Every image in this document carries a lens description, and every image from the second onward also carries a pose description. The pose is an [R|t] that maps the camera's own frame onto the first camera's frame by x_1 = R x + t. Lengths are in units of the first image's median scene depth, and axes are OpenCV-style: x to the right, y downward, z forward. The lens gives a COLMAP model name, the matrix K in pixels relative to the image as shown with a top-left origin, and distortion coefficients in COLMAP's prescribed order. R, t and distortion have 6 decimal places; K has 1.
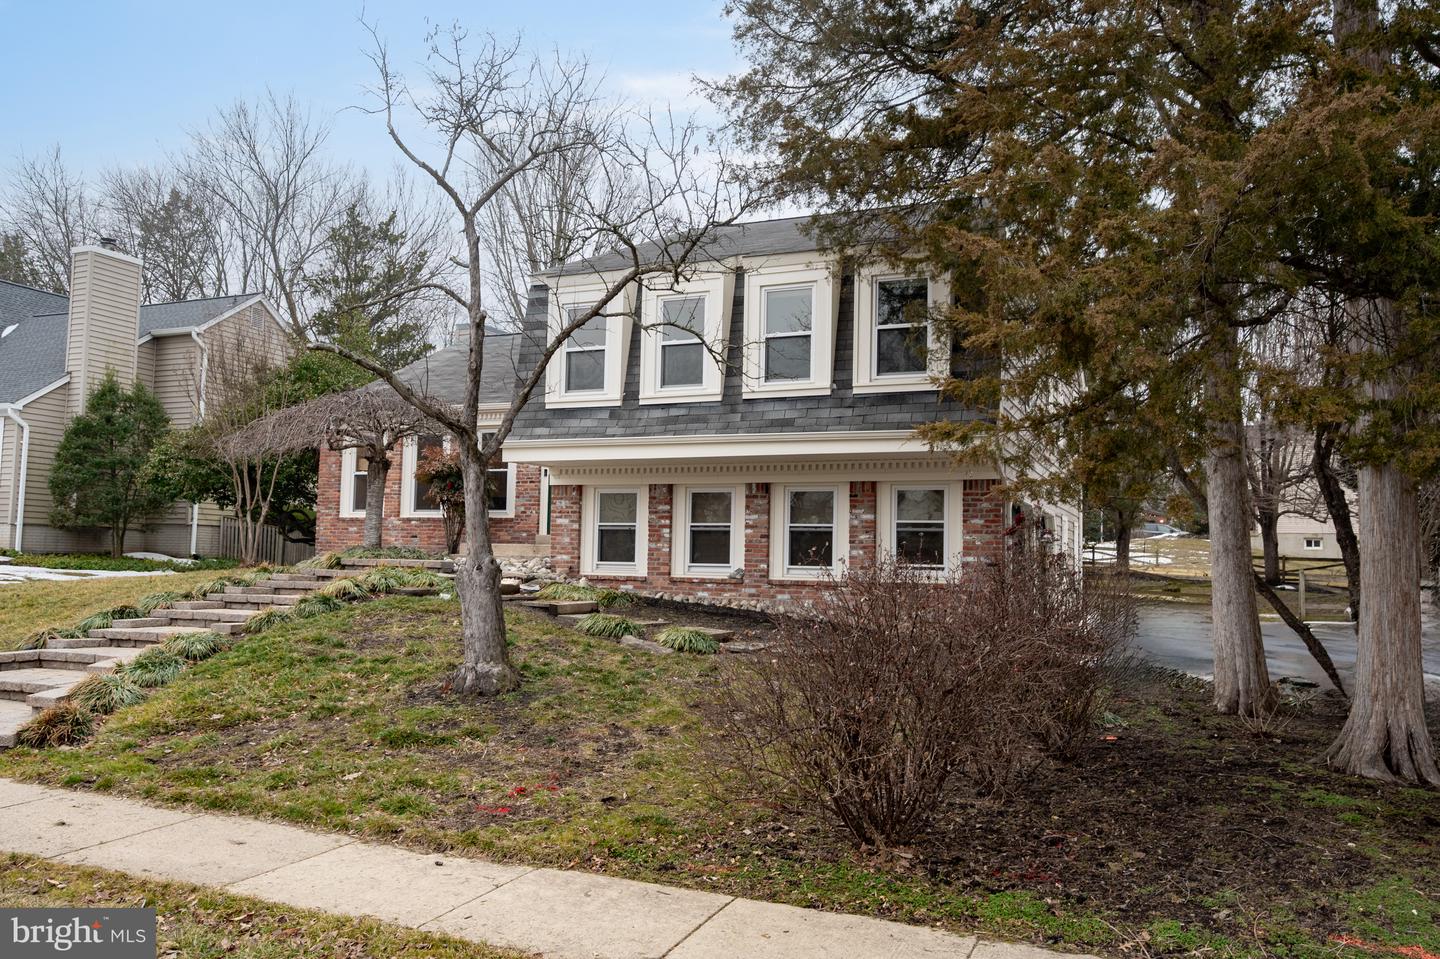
lens RADIAL K [[1032.7, 0, 720.0], [0, 1032.7, 479.5], [0, 0, 1]] dist [0.054308, -0.000208]
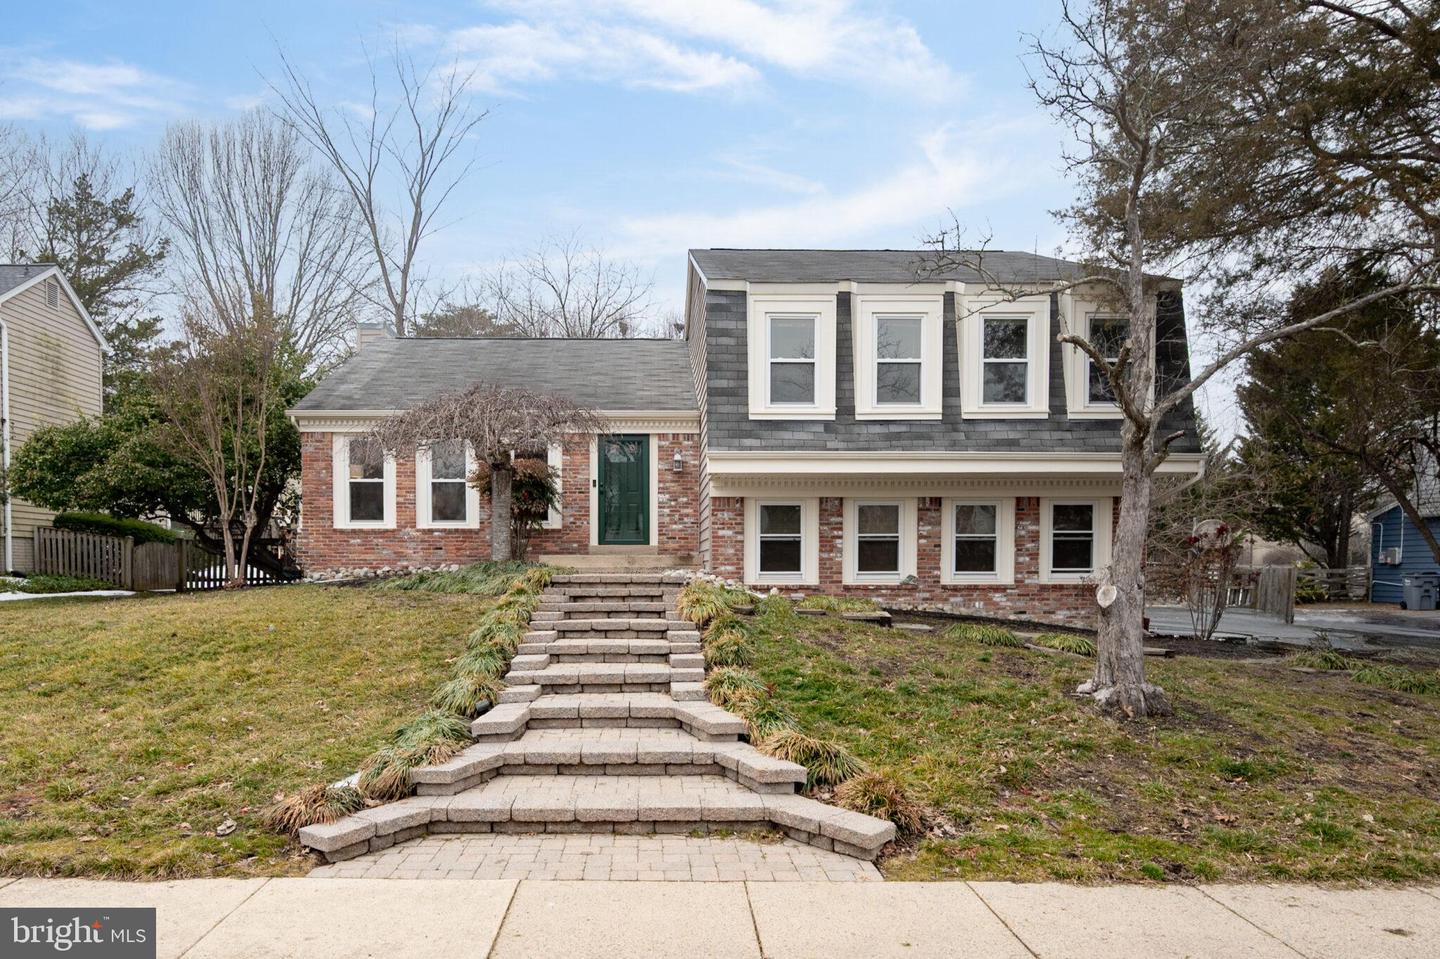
lens RADIAL K [[879.8, 0, 718.3], [0, 879.8, 576.7], [0, 0, 1]] dist [0.017615, -0.001198]
pose [[0.918714, -0.022948, 0.394257, -0.535323], [-0.013502, 0.995901, 0.089431, 0.006843], [-0.394693, -0.087485, 0.914639, 0.224900]]
